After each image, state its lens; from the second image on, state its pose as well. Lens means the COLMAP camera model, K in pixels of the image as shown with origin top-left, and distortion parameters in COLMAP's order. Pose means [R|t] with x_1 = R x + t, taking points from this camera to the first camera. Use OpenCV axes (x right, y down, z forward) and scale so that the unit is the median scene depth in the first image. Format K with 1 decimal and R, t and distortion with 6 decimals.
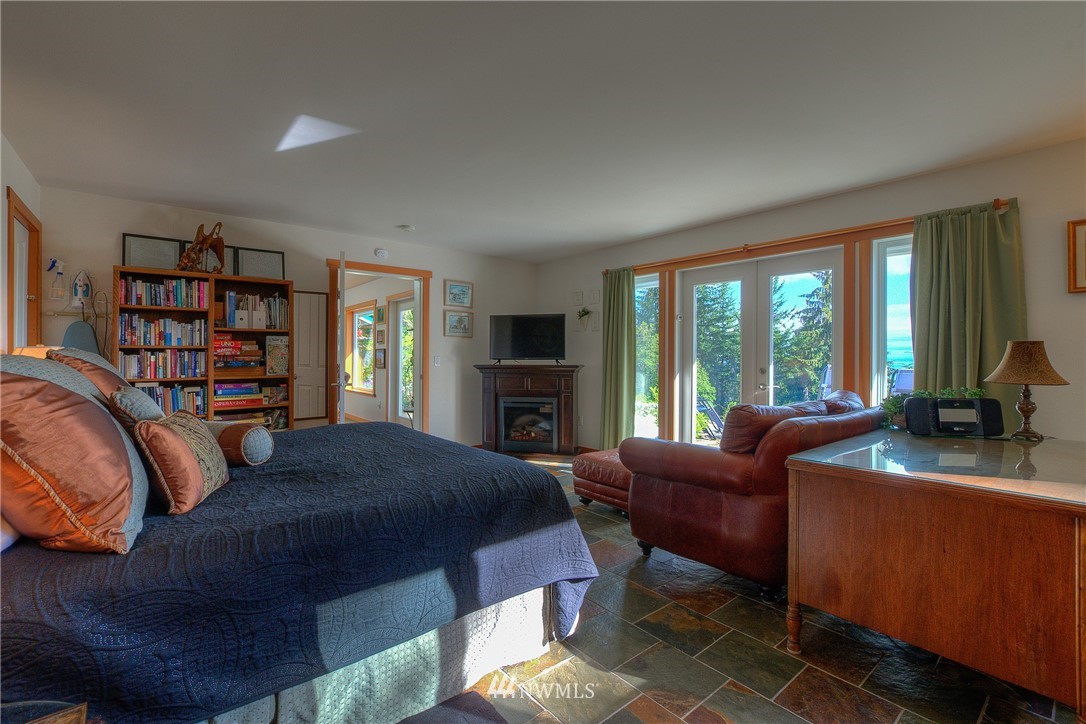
lens RADIAL K [[475.7, 0, 545.4], [0, 475.7, 349.4], [0, 0, 1]] dist [-0.021476, 0.000610]
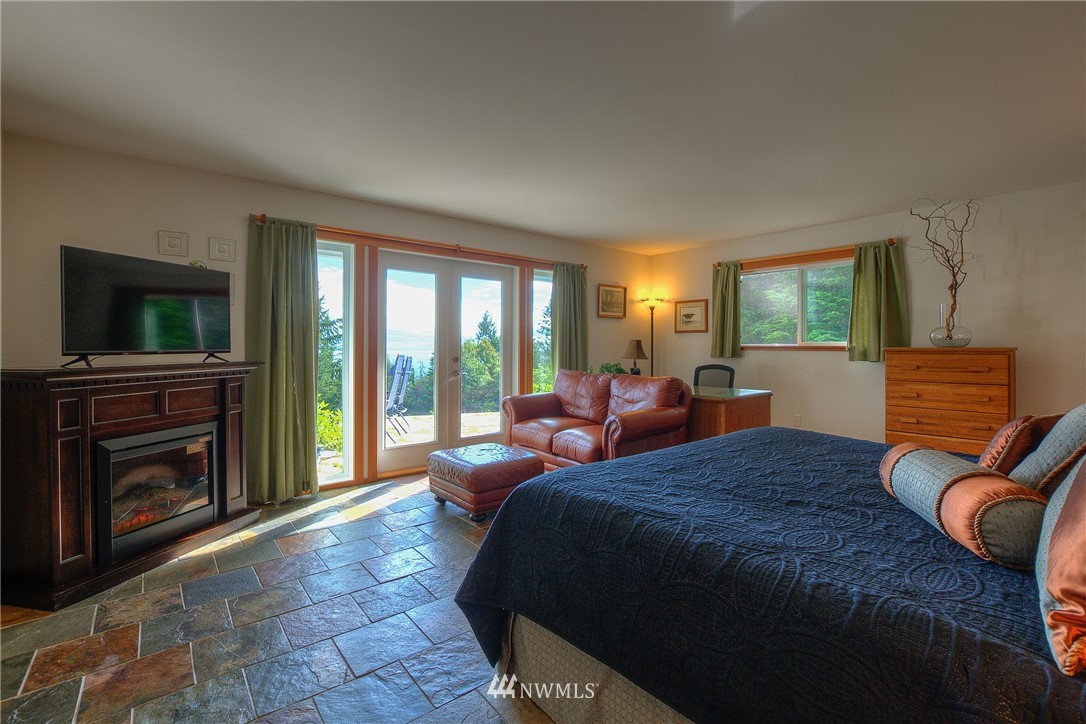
lens RADIAL K [[475.7, 0, 545.4], [0, 475.7, 349.4], [0, 0, 1]] dist [-0.021476, 0.000610]
pose [[0.014421, -0.008842, 0.999857, -0.727577], [-0.017559, 0.999804, 0.009095, 0.007562], [-0.999742, -0.017688, 0.014263, 0.841224]]
